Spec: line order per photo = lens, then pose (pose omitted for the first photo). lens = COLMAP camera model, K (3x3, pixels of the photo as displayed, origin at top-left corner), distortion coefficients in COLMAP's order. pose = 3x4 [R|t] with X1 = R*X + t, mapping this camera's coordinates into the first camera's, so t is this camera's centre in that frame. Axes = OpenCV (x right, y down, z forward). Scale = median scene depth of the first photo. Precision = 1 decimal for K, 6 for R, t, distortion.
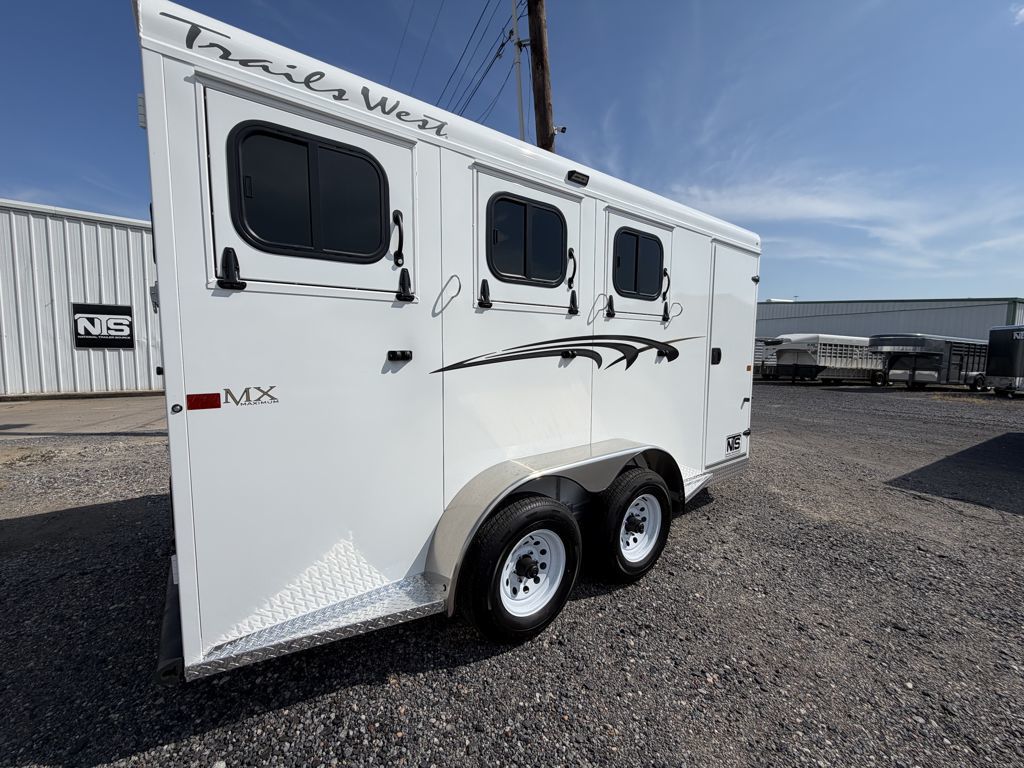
lens RADIAL K [[409.6, 0, 505.9], [0, 409.6, 388.8], [0, 0, 1]] dist [-0.000400, 0.000949]
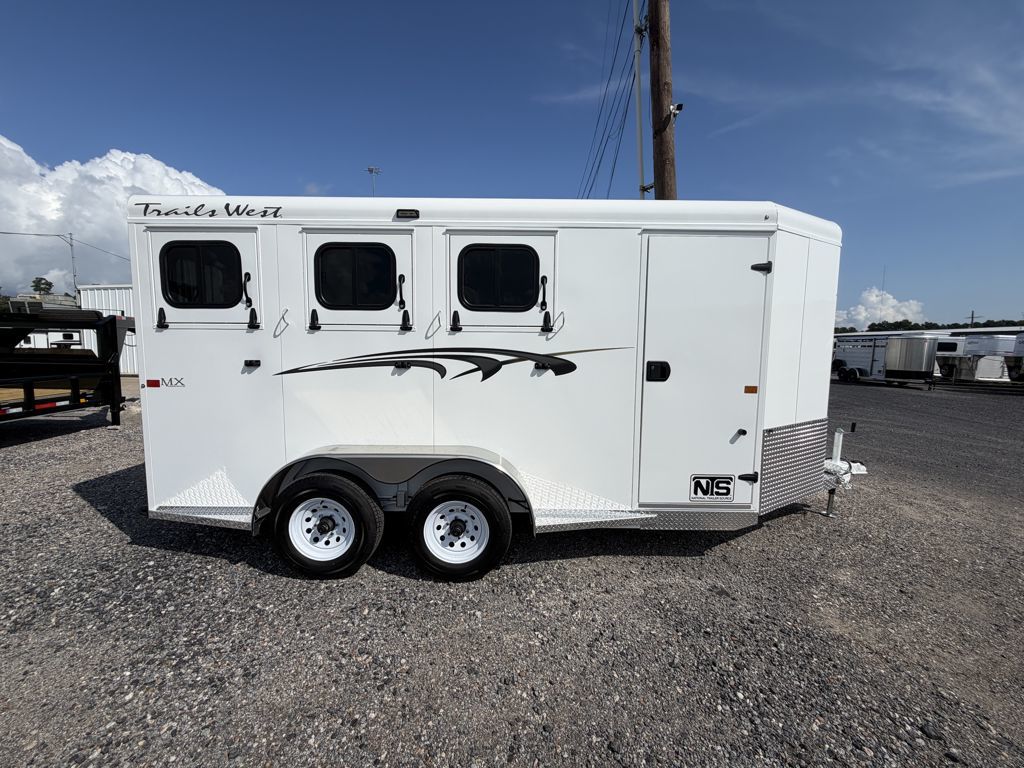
lens RADIAL K [[409.6, 0, 511.2], [0, 409.6, 388.1], [0, 0, 1]] dist [-0.000400, 0.000949]
pose [[0.796367, 0.065452, -0.601261, 1.095584], [-0.067334, 0.997542, 0.019406, -0.061012], [0.601053, 0.025031, 0.798817, 0.250188]]
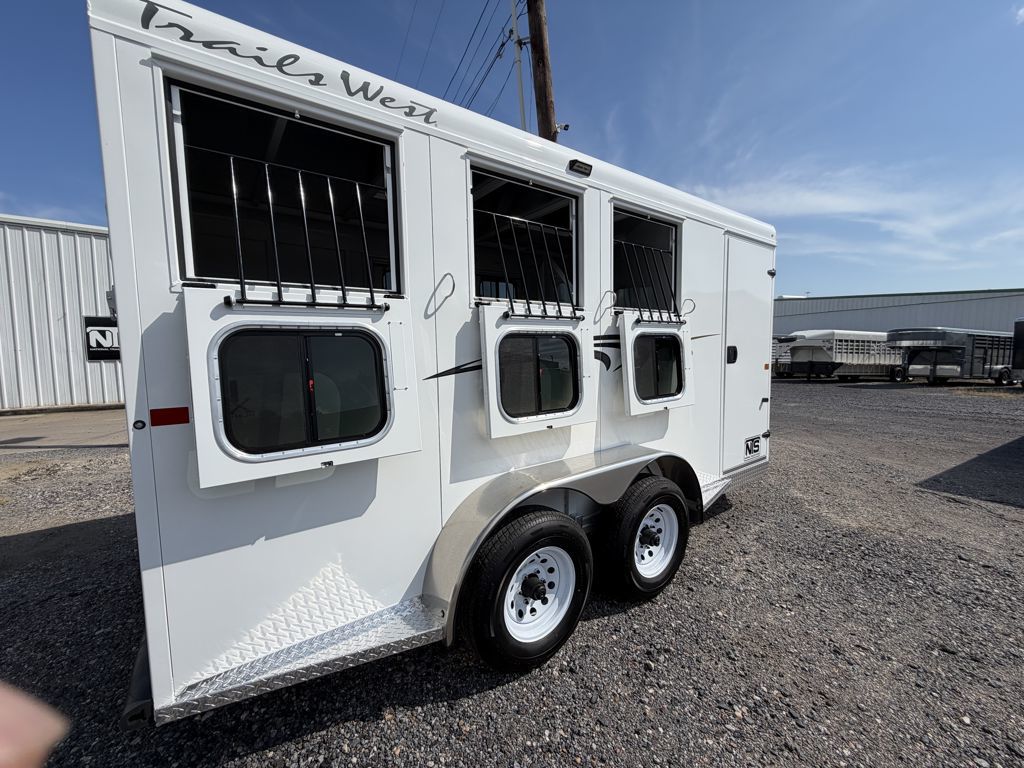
lens RADIAL K [[409.6, 0, 506.5], [0, 409.6, 388.3], [0, 0, 1]] dist [-0.000400, 0.000949]
pose [[0.999557, -0.020174, -0.021878, 0.017019], [0.019963, 0.999753, -0.009807, -0.004374], [0.022071, 0.009366, 0.999713, 0.061764]]
